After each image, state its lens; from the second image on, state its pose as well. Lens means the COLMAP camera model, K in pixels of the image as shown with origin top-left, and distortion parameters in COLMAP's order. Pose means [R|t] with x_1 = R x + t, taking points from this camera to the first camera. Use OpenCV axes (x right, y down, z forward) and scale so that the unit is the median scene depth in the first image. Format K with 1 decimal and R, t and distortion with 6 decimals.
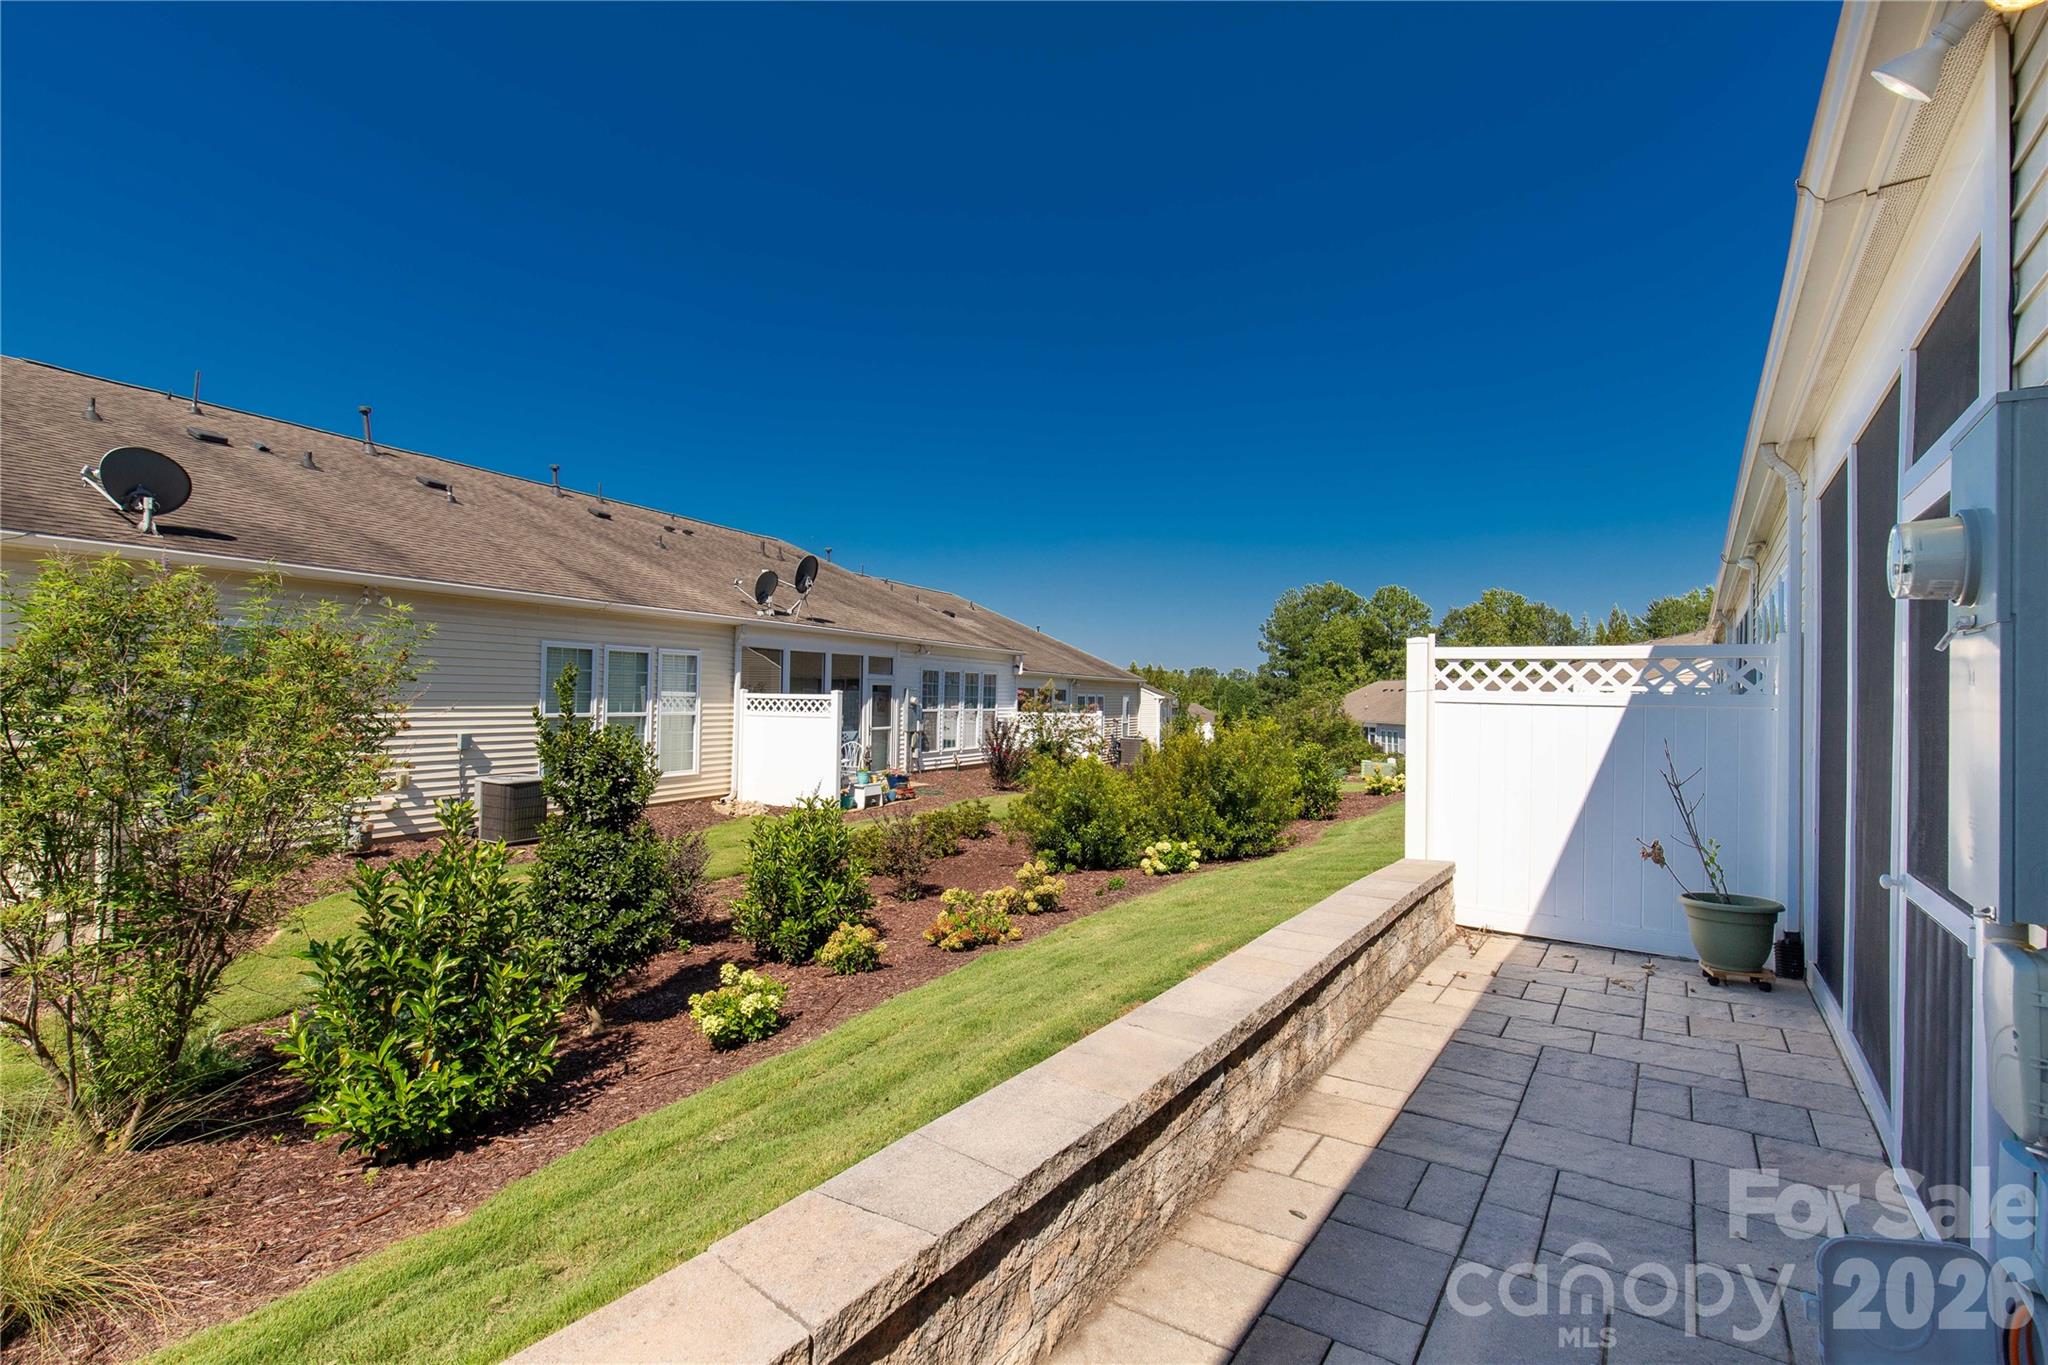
lens RADIAL K [[925.1, 0, 1019.9], [0, 925.1, 709.0], [0, 0, 1]] dist [0.003754, 0.000607]
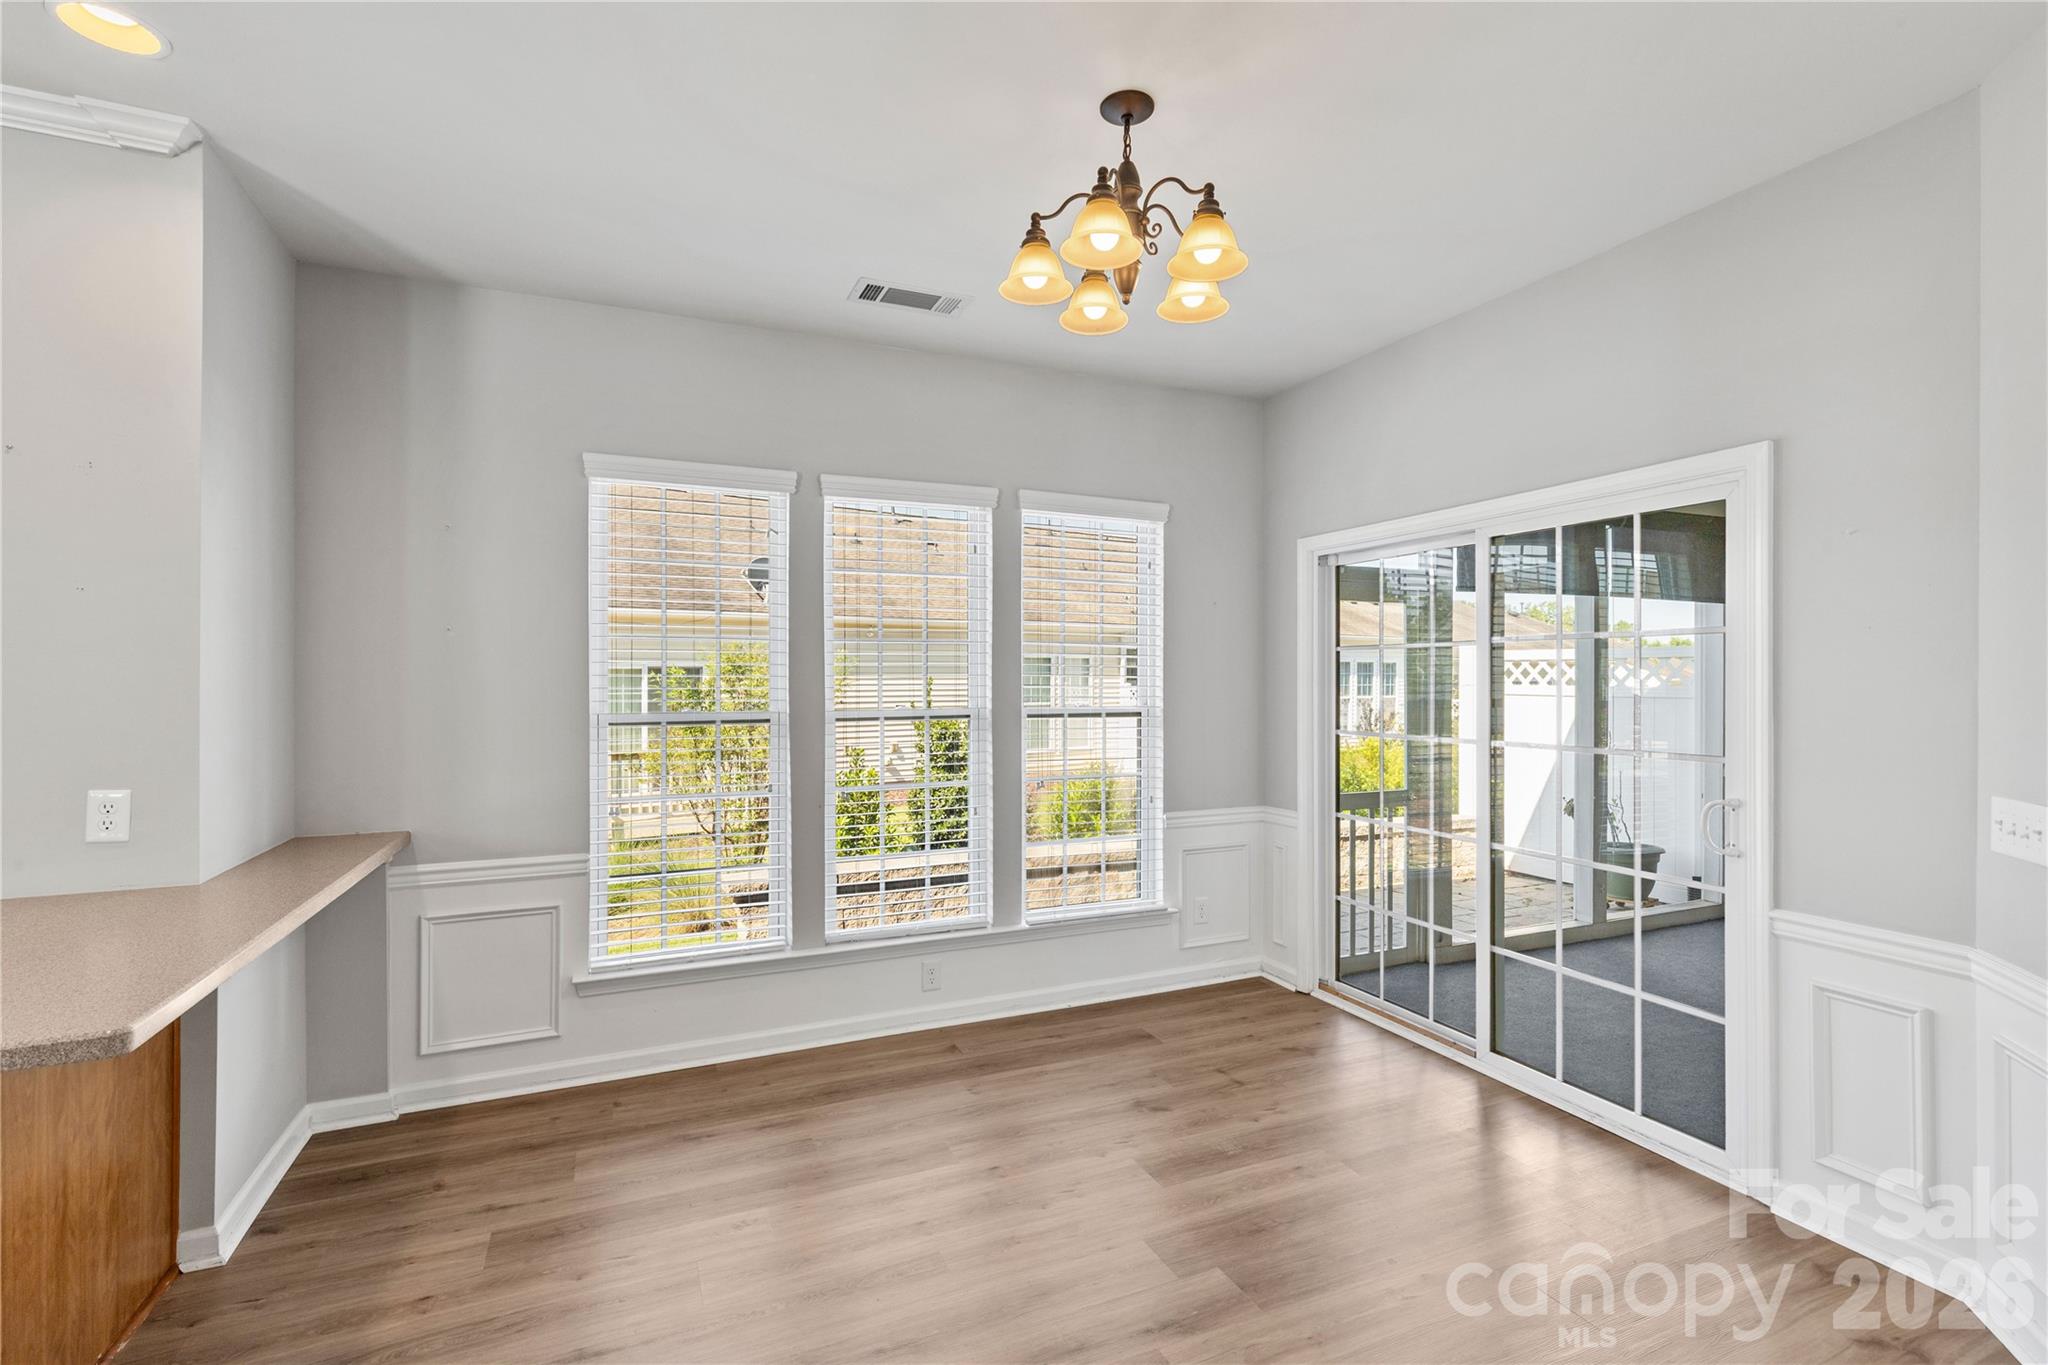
lens RADIAL K [[929.3, 0, 1024.0], [0, 929.3, 682.5], [0, 0, 1]] dist [-0.000251, -0.000316]
pose [[0.865040, -0.017216, -0.501407, 0.232379], [0.011313, 0.999826, -0.014812, -0.004293], [0.501575, 0.007140, 0.865085, -0.188900]]
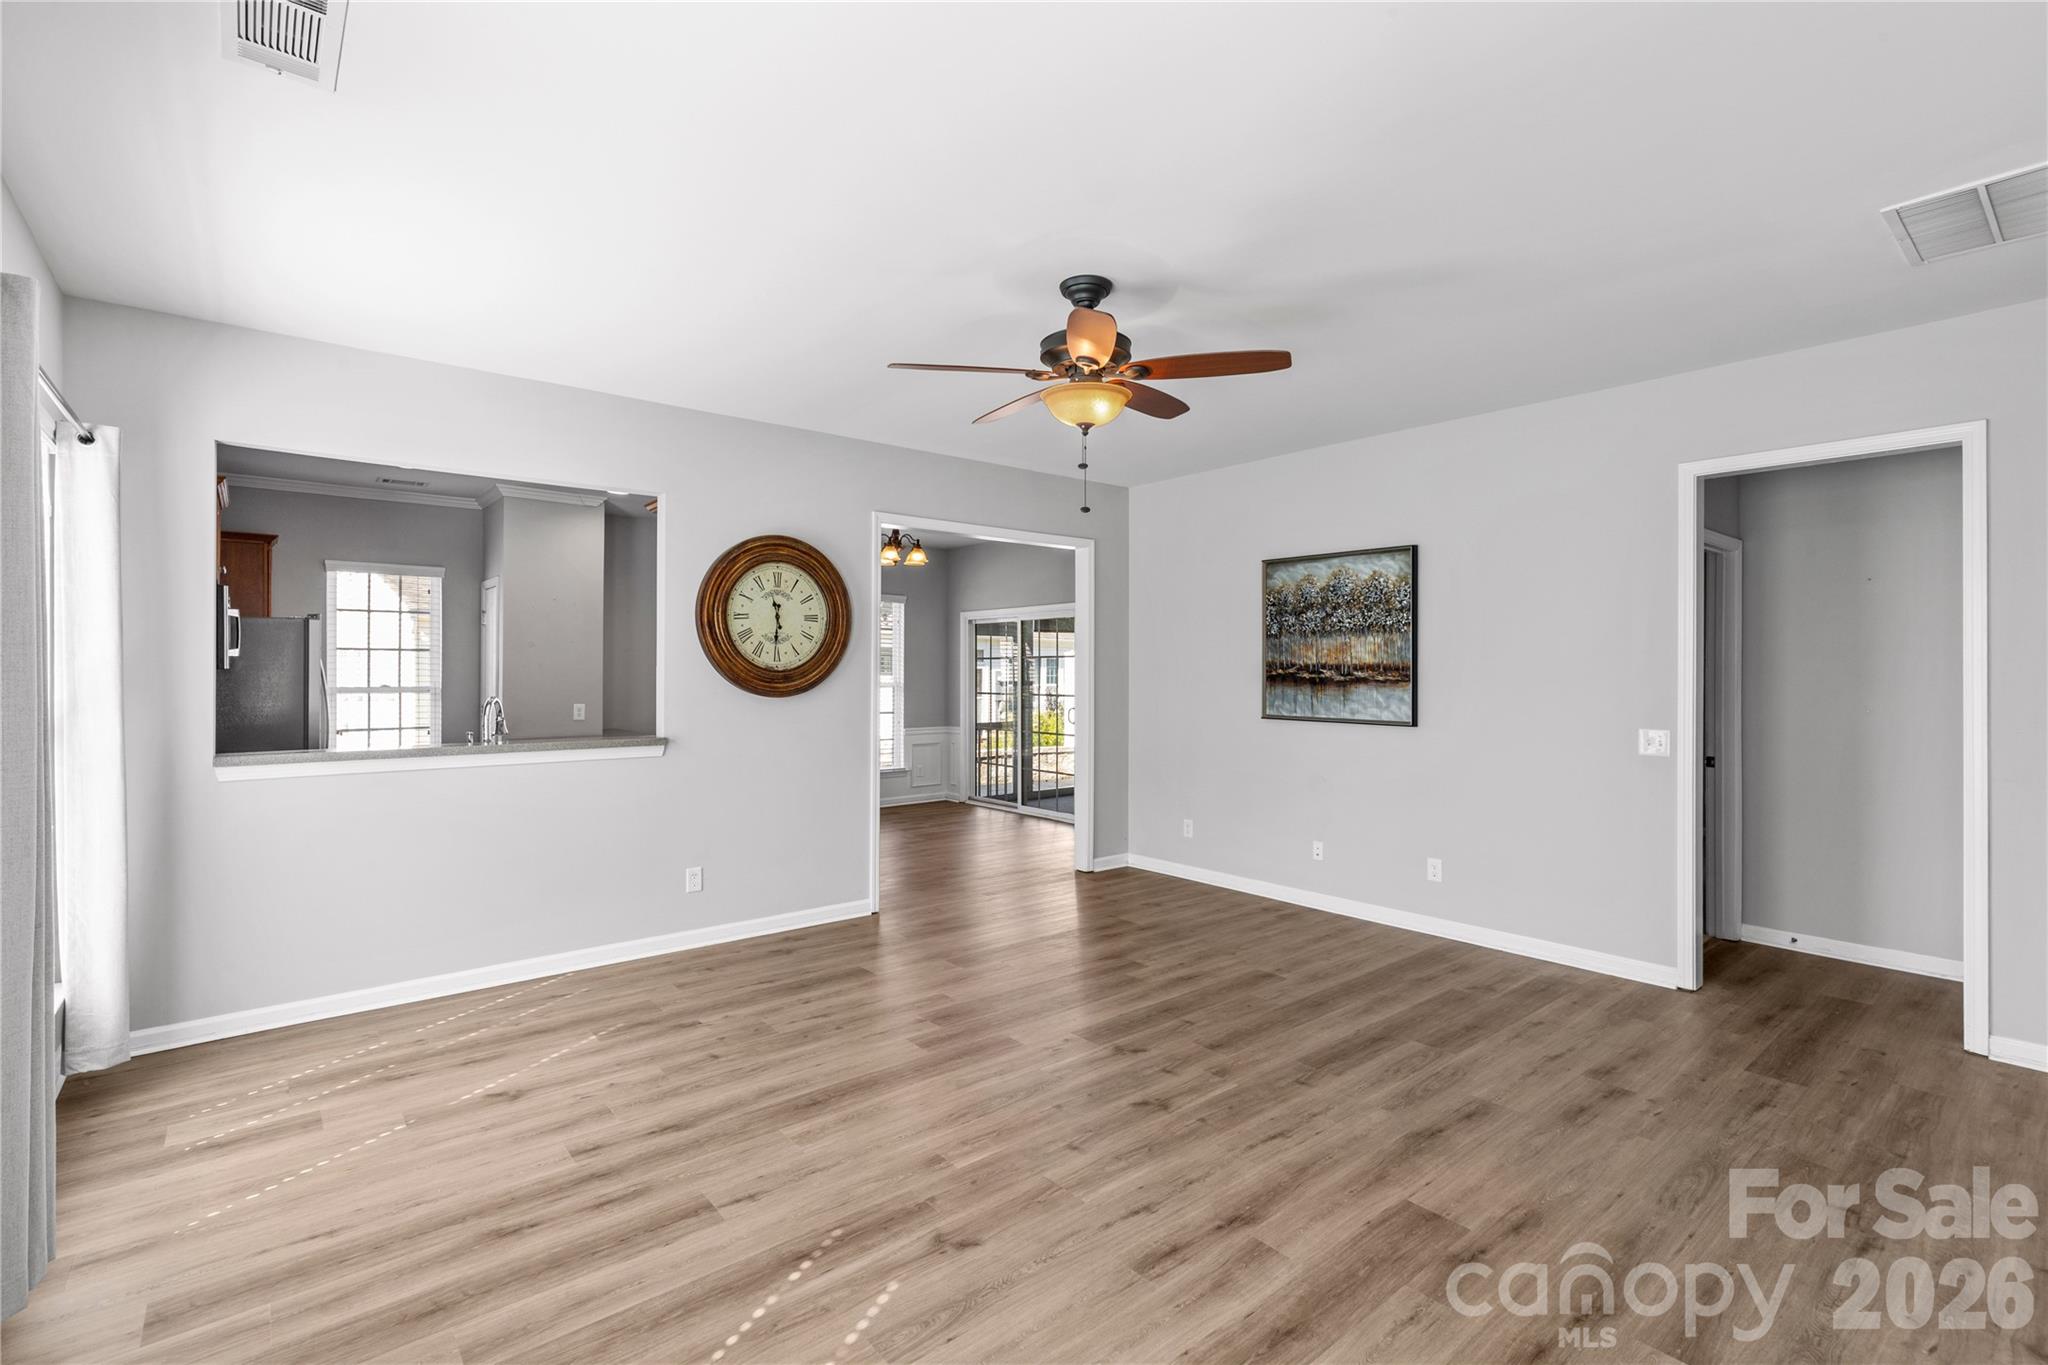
lens RADIAL K [[928.0, 0, 1019.9], [0, 928.0, 667.2], [0, 0, 1]] dist [0.008457, 0.000000]
pose [[0.969073, -0.017611, -0.246143, 0.373779], [0.013208, 0.999722, -0.019530, 0.002661], [0.246419, 0.015675, 0.969037, -0.553041]]
